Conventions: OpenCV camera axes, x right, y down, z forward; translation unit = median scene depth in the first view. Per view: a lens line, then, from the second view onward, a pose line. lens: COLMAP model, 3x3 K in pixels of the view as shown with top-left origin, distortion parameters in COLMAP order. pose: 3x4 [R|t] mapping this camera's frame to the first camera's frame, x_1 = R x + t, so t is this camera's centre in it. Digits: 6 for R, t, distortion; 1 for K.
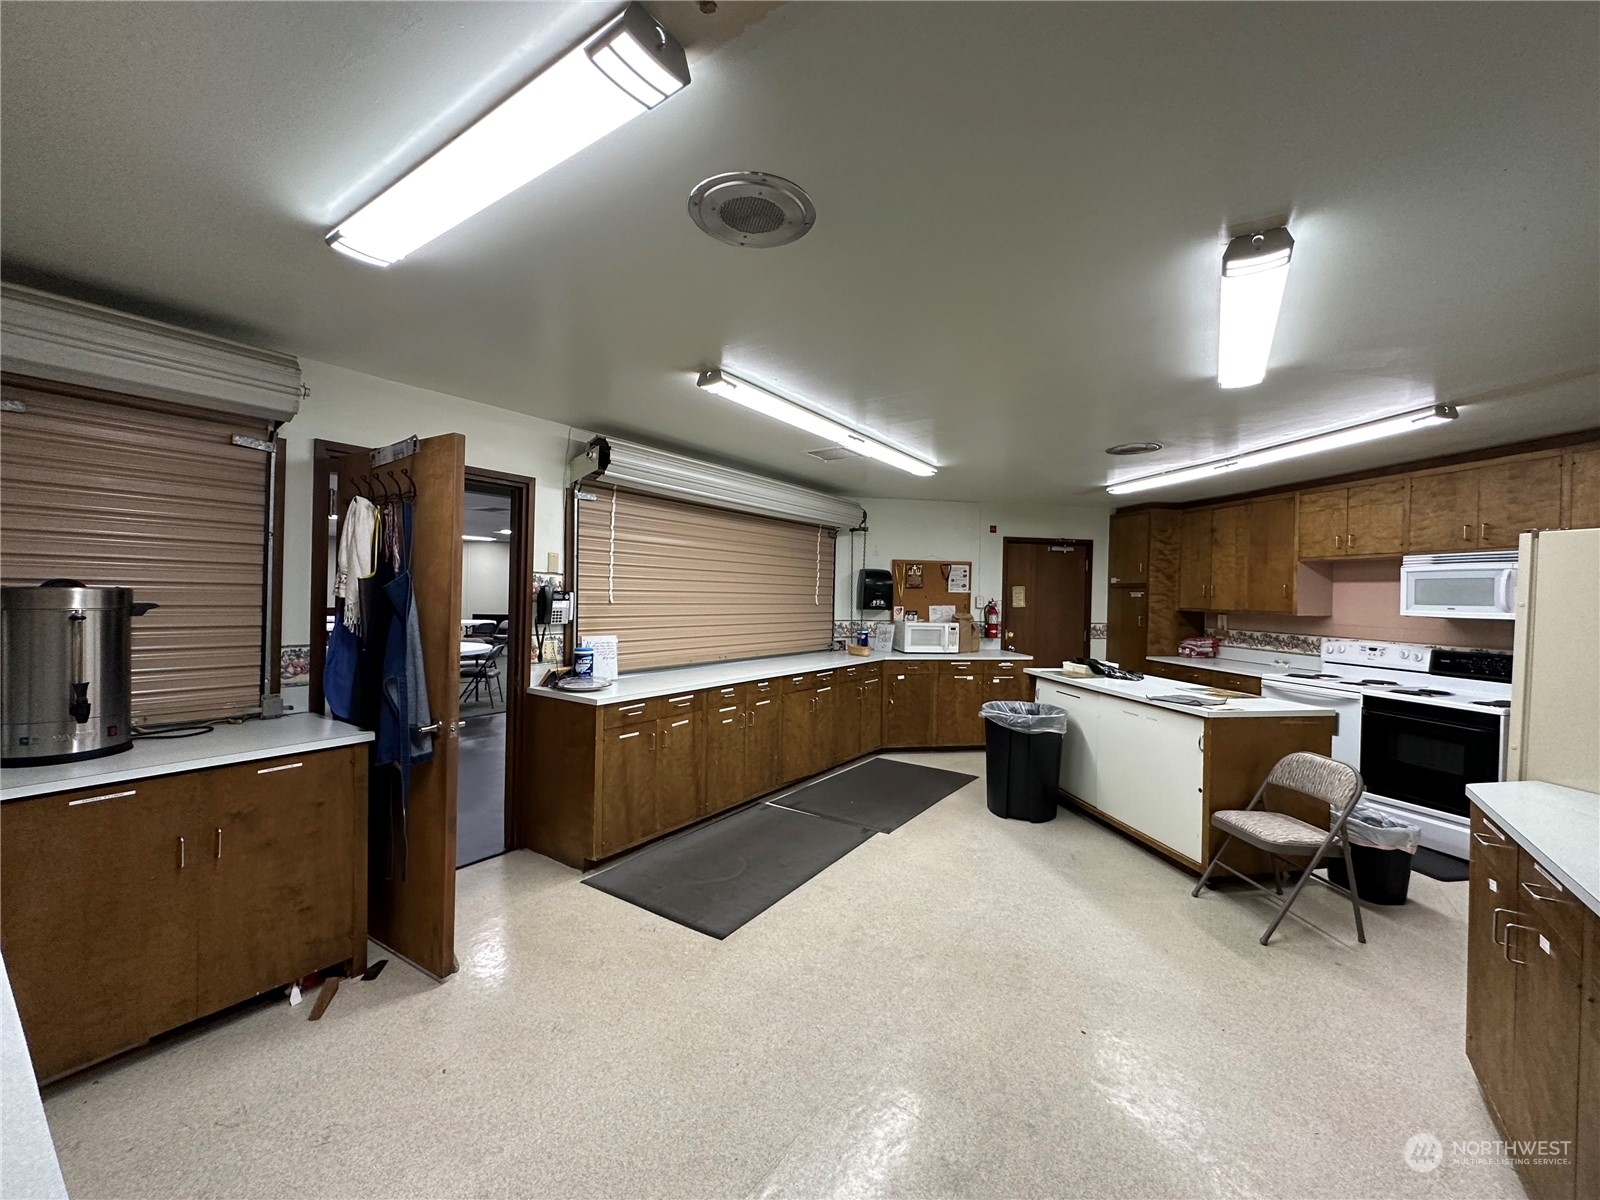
lens RADIAL K [[637.2, 0, 800.0], [0, 637.2, 600.0], [0, 0, 1]] dist [-0.000546, -0.000104]
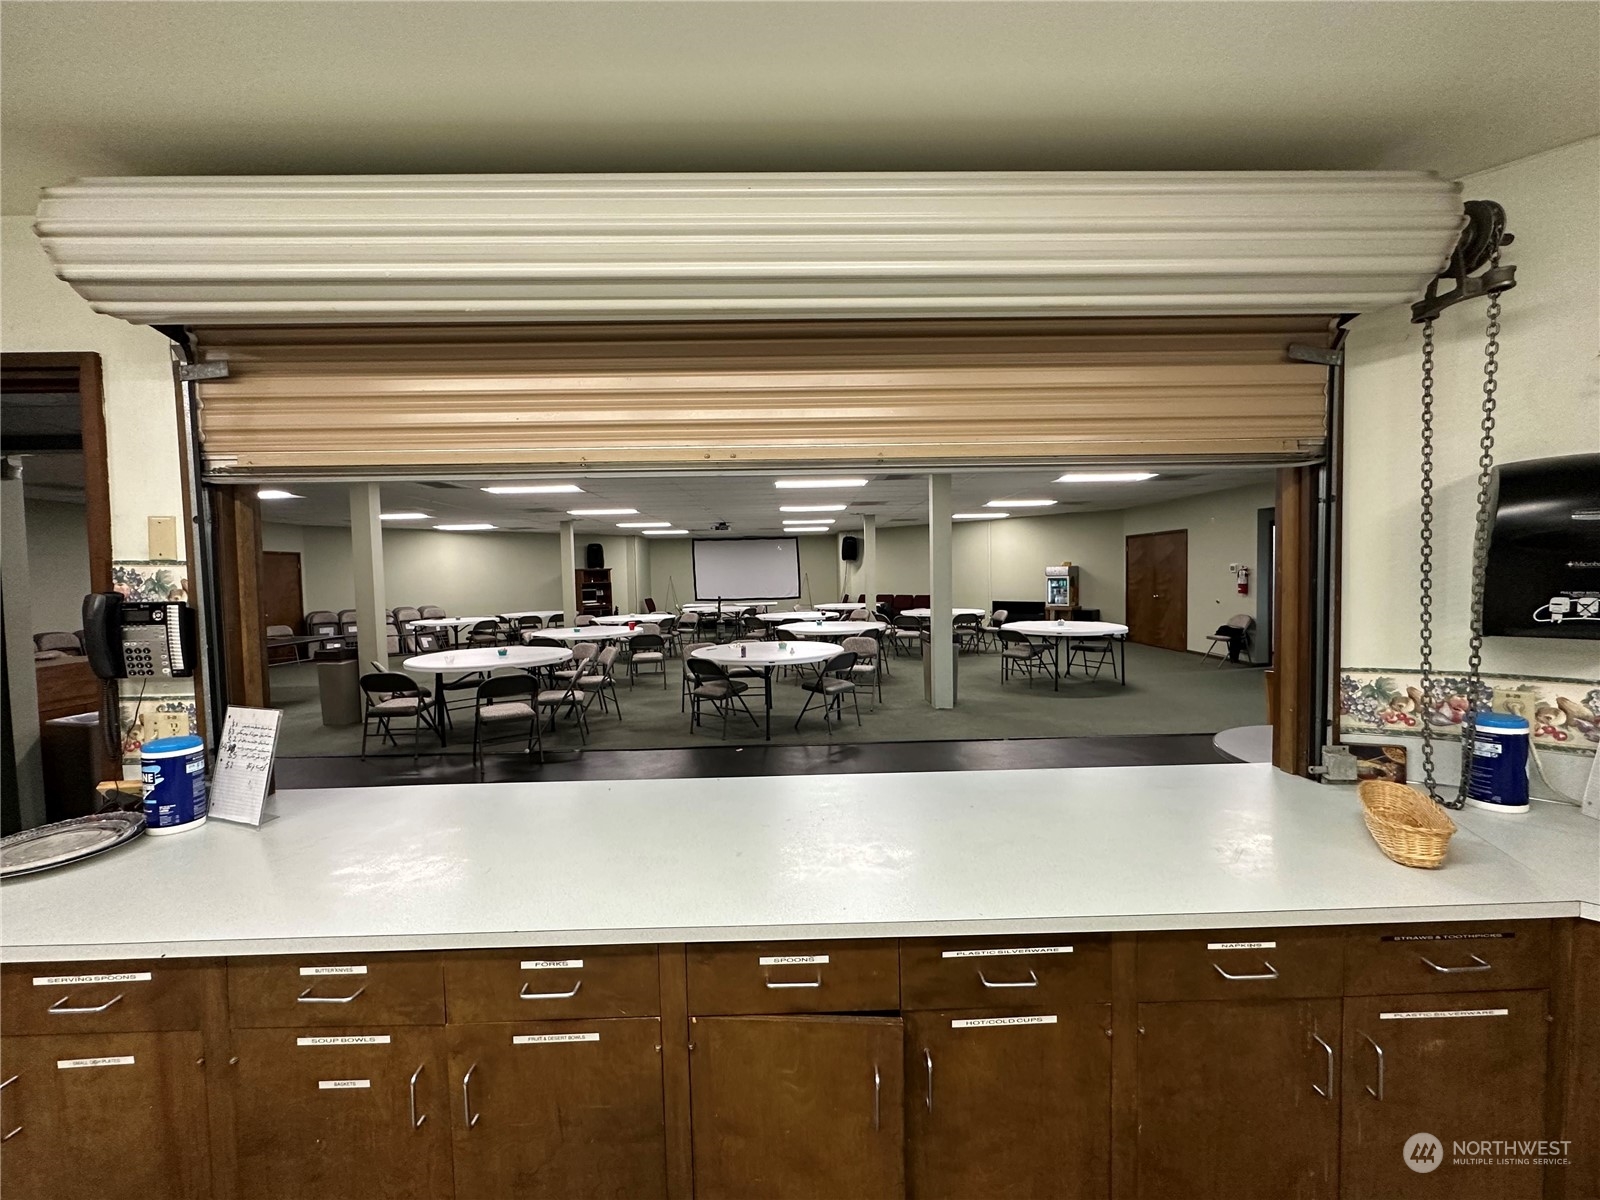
lens RADIAL K [[637.2, 0, 800.0], [0, 637.2, 600.0], [0, 0, 1]] dist [-0.000546, -0.000104]
pose [[0.589009, -0.002386, -0.808123, 0.139782], [0.023067, 0.999638, 0.013861, -0.006931], [0.807797, -0.026805, 0.588850, 0.662605]]
